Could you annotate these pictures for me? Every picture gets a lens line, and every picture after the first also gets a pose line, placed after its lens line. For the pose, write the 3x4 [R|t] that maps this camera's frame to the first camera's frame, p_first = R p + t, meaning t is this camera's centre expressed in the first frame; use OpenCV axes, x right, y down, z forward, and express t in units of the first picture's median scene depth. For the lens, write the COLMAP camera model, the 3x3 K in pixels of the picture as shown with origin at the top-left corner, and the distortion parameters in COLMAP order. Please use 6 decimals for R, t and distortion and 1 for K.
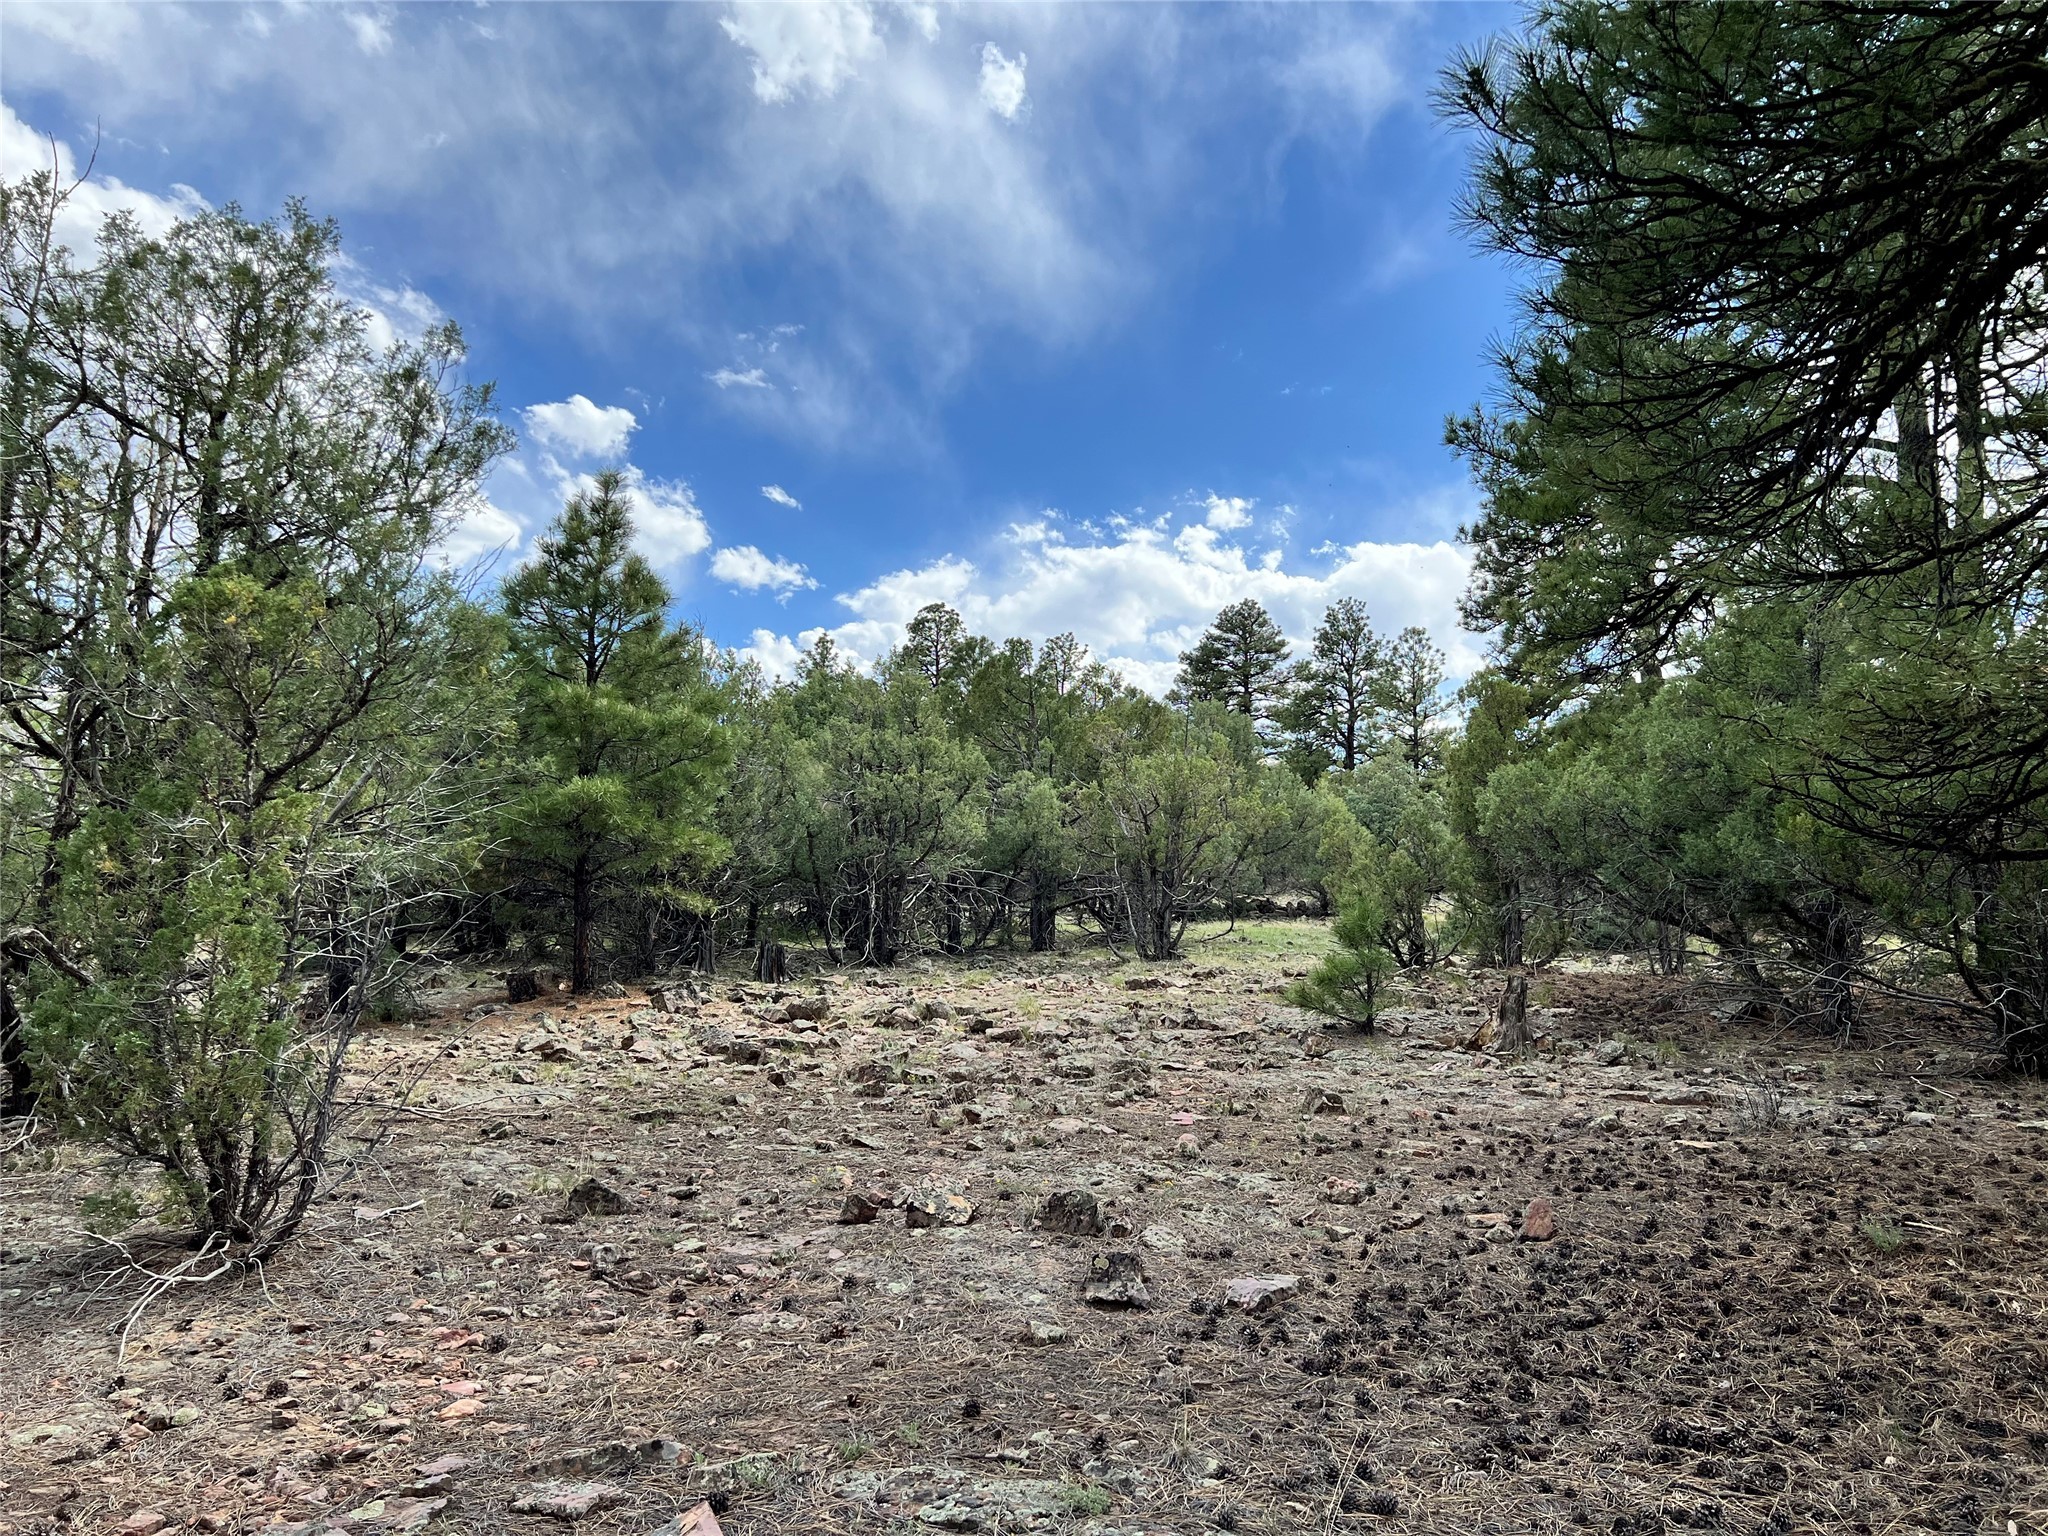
lens RADIAL K [[1542.7, 0, 1031.5], [0, 1542.7, 767.9], [0, 0, 1]] dist [0.015672, 0.000316]
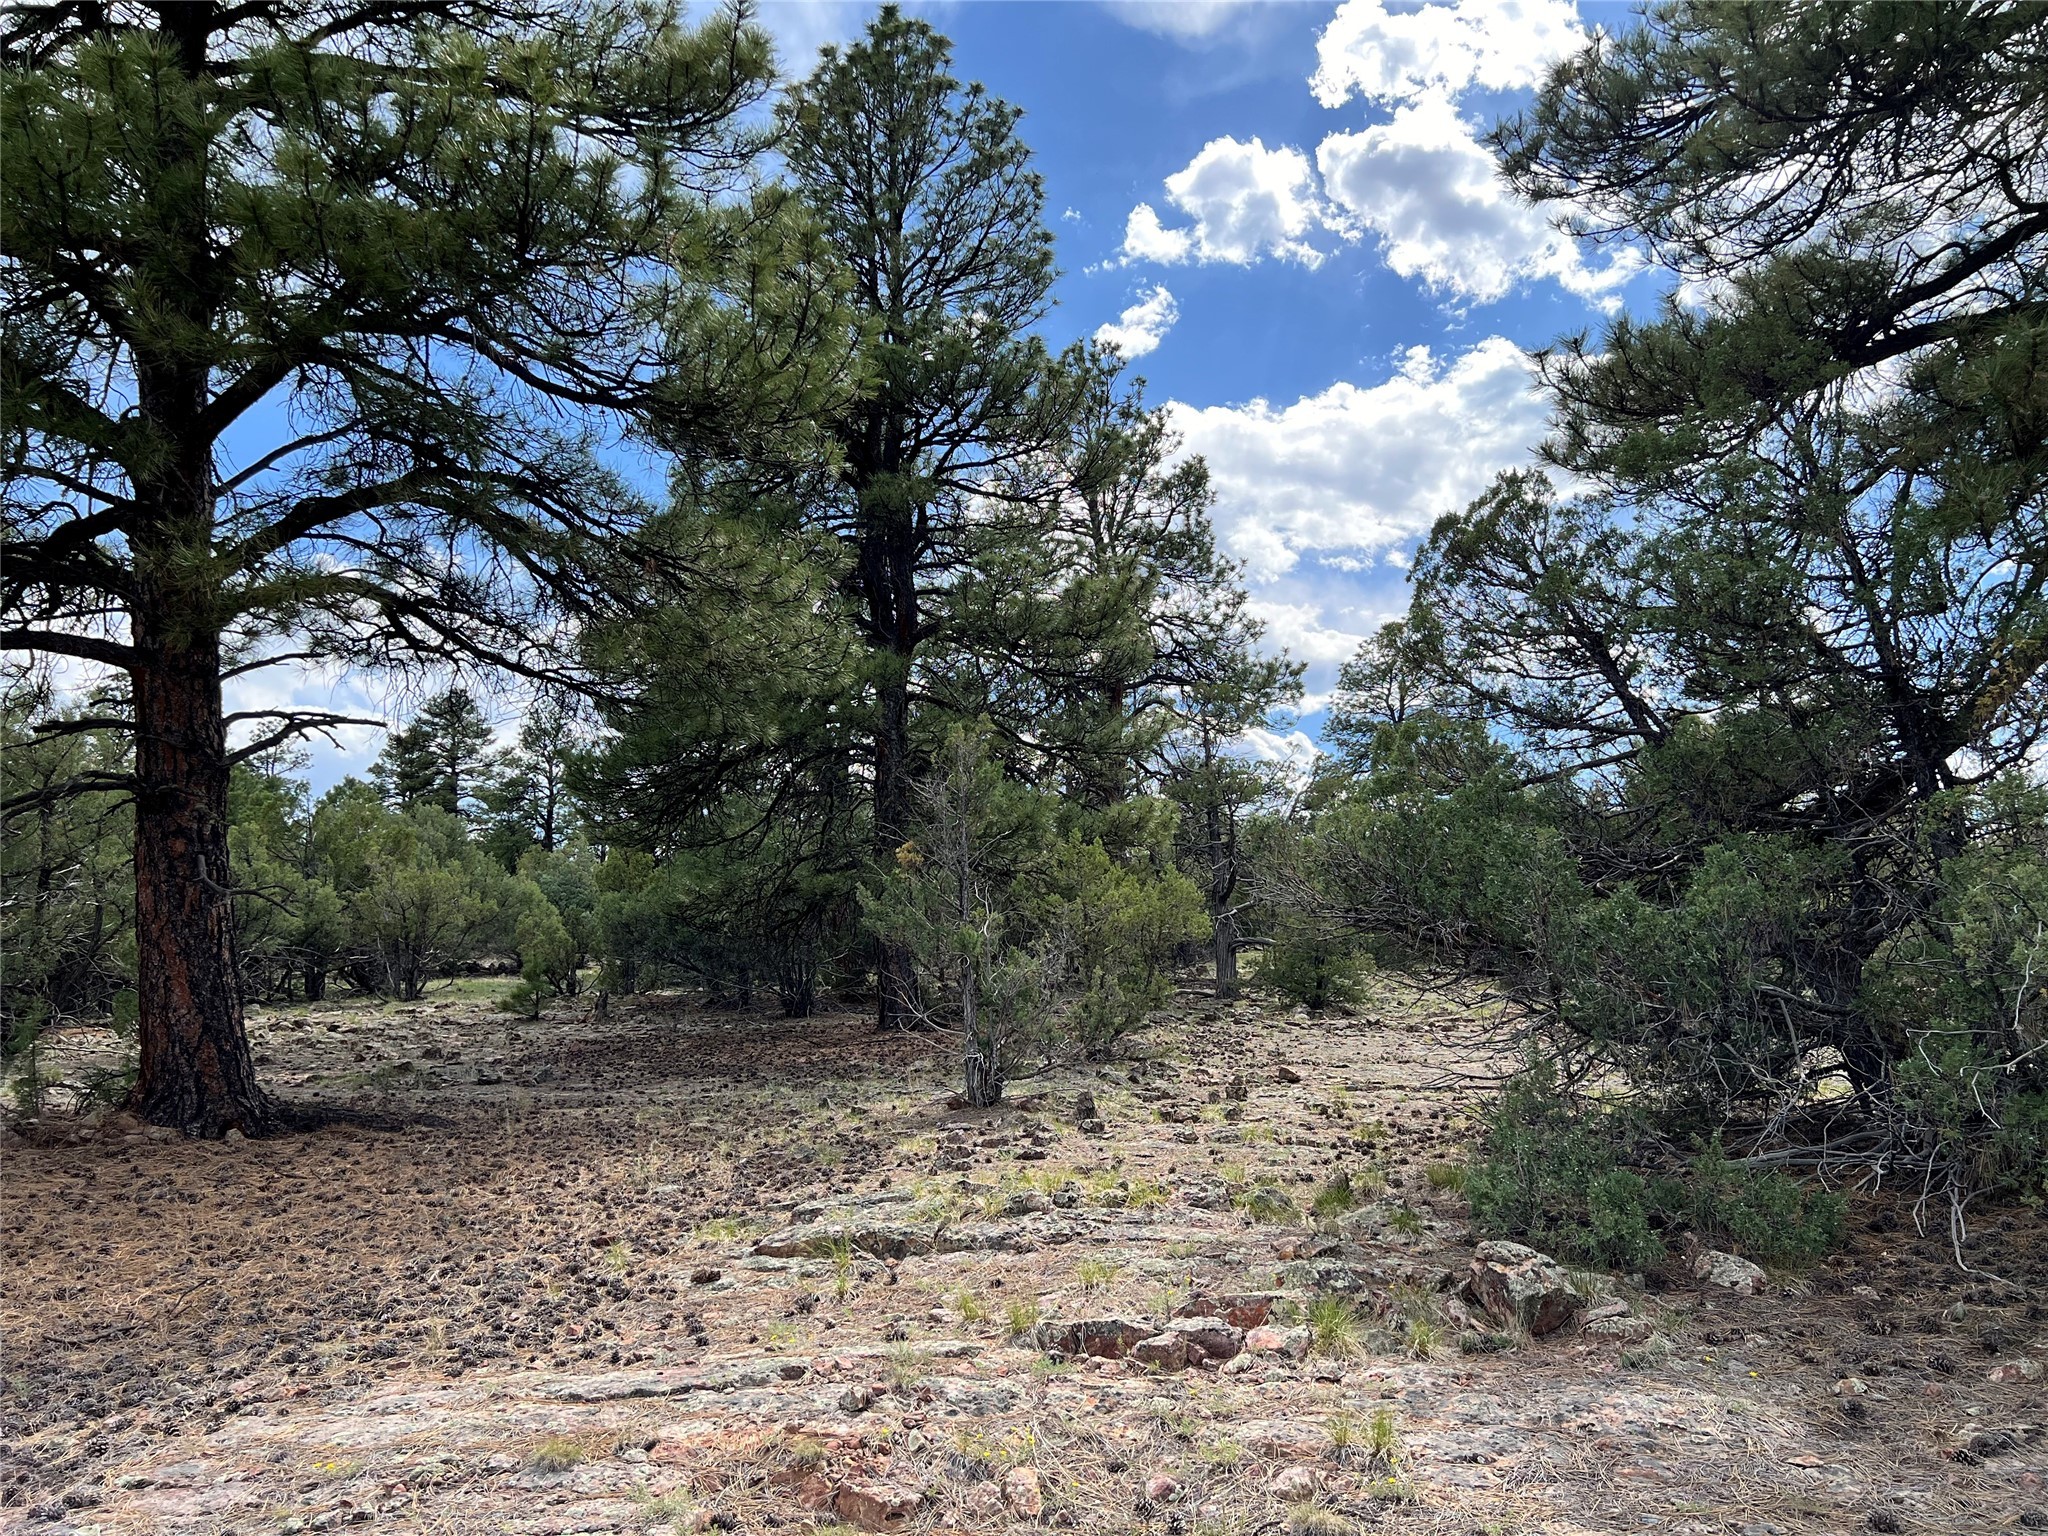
lens RADIAL K [[1542.7, 0, 1034.4], [0, 1542.7, 772.6], [0, 0, 1]] dist [0.015672, 0.000316]
pose [[0.875563, 0.031803, 0.482056, -0.033241], [-0.014735, 0.999125, -0.039153, -0.014929], [-0.482879, 0.027177, 0.875265, -0.183378]]
